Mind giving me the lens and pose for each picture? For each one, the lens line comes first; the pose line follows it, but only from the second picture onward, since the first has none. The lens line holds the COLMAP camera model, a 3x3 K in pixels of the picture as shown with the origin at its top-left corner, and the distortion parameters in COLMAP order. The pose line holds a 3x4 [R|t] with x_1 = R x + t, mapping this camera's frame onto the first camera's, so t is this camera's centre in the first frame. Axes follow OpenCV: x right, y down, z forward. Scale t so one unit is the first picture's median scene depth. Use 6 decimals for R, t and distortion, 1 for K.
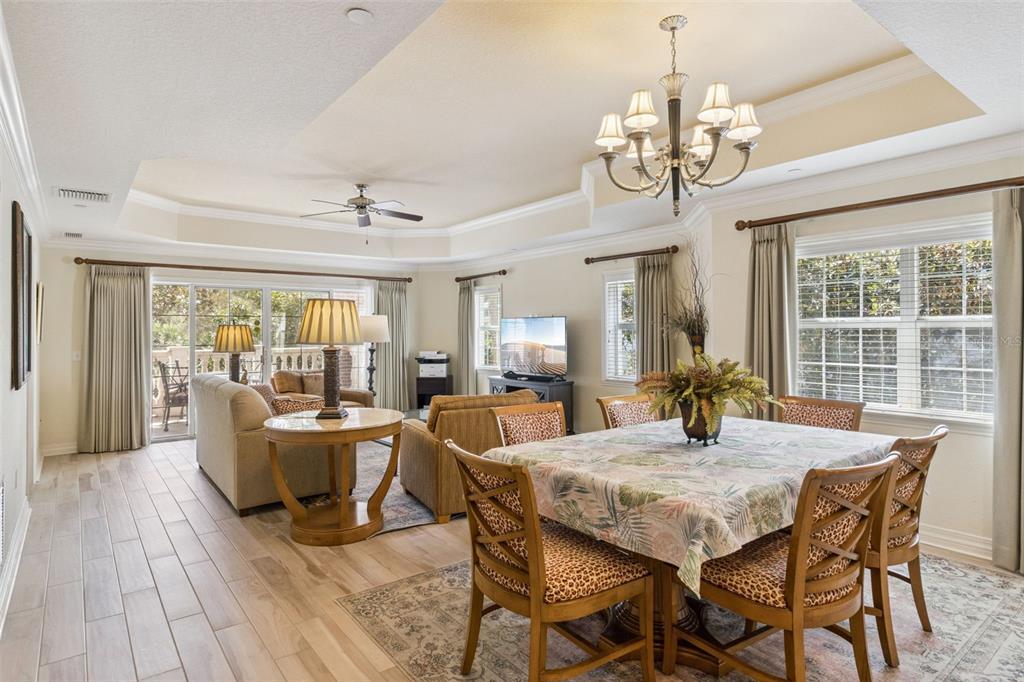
lens RADIAL K [[547.0, 0, 505.3], [0, 547.0, 331.5], [0, 0, 1]] dist [0.011963, -0.000606]
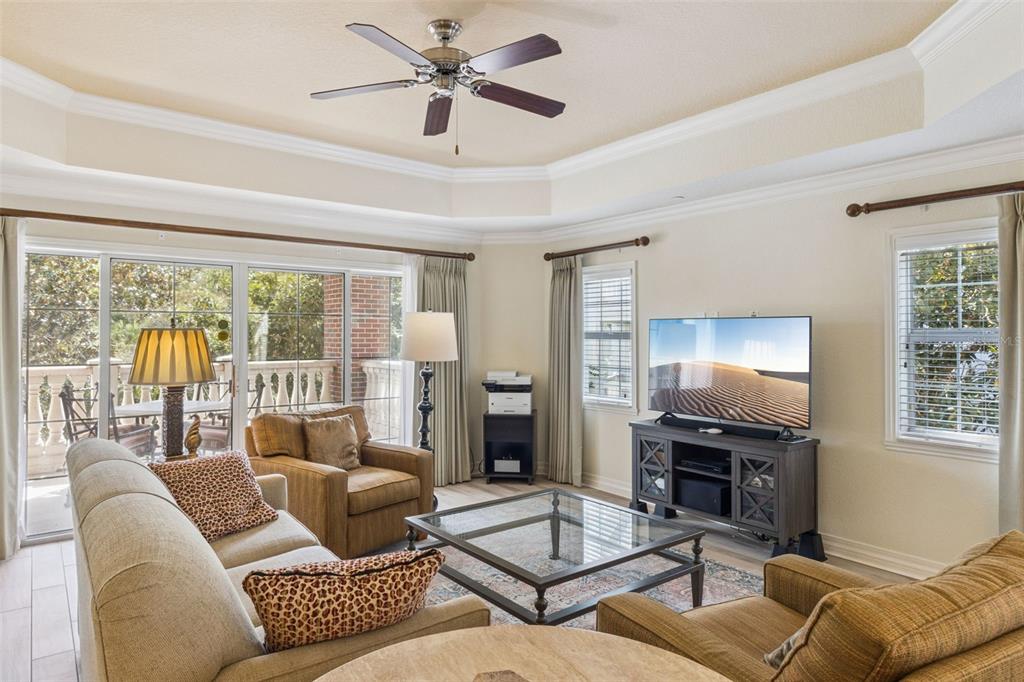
lens RADIAL K [[607.4, 0, 509.6], [0, 607.4, 337.6], [0, 0, 1]] dist [0.002657, -0.001099]
pose [[0.999981, 0.006109, 0.000790, -0.178867], [-0.006113, 0.999967, 0.005364, -0.008831], [-0.000757, -0.005368, 0.999985, 0.425198]]
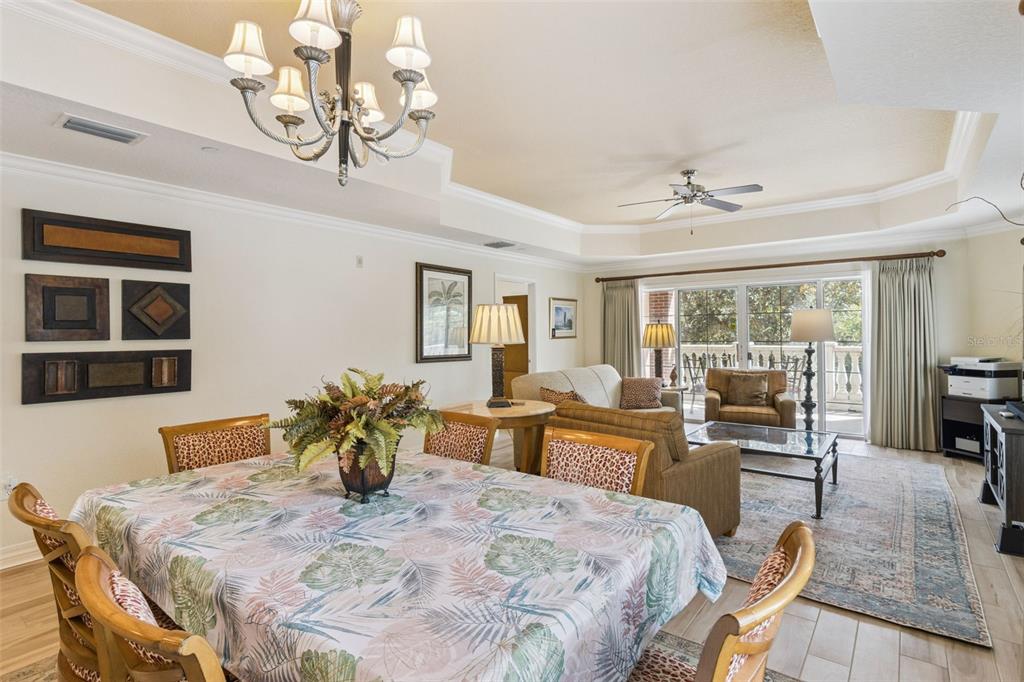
lens RADIAL K [[512.5, 0, 512.0], [0, 512.5, 333.3], [0, 0, 1]] dist [-0.001625, 0.000973]
pose [[0.257825, 0.004523, -0.966181, 0.427912], [0.007814, 0.999947, 0.006766, -0.001729], [0.966160, -0.009295, 0.257776, 0.418271]]
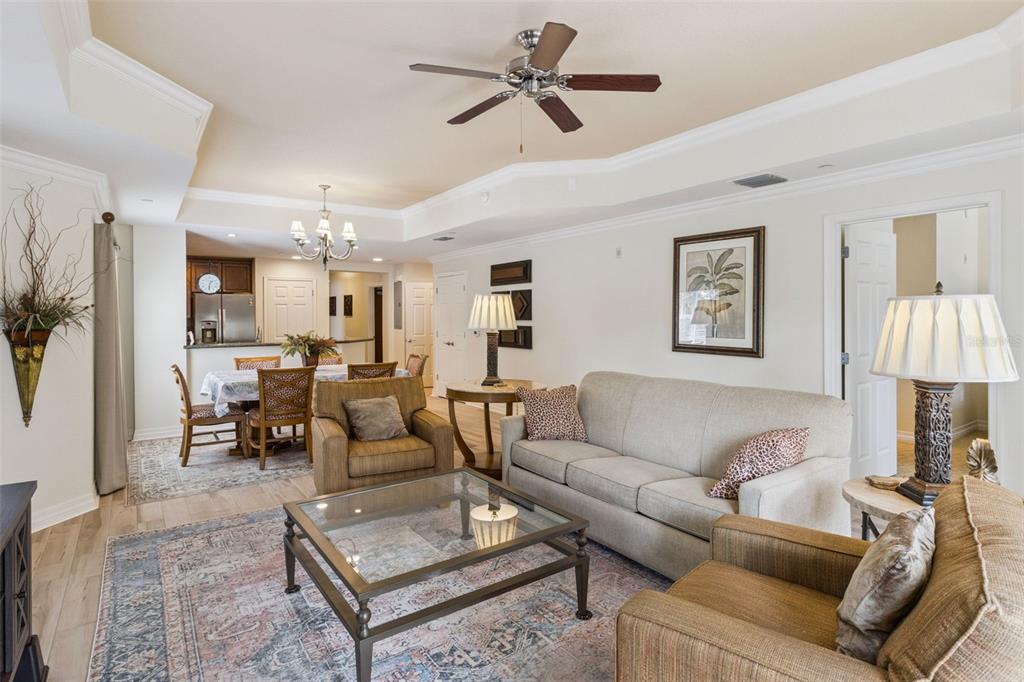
lens RADIAL K [[547.0, 0, 502.5], [0, 547.0, 321.1], [0, 0, 1]] dist [0.011963, -0.000606]
pose [[-0.998233, 0.011449, 0.058301, -0.221431], [0.011977, 0.999890, 0.008707, -0.002593], [-0.058194, 0.009390, -0.998261, 1.304245]]
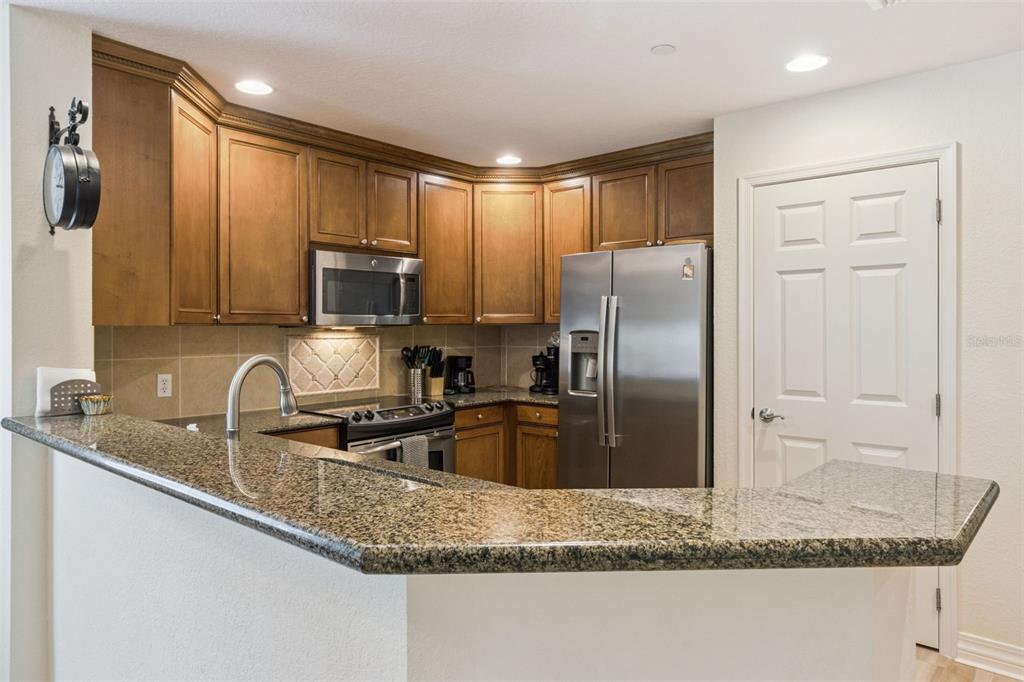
lens RADIAL K [[649.7, 0, 509.3], [0, 649.7, 332.1], [0, 0, 1]] dist [-0.002202, -0.002938]
pose [[-0.169577, 0.001374, 0.985516, 0.034448], [0.002767, 0.999996, -0.000918, -0.000155], [-0.985513, 0.002571, -0.169580, 0.164531]]
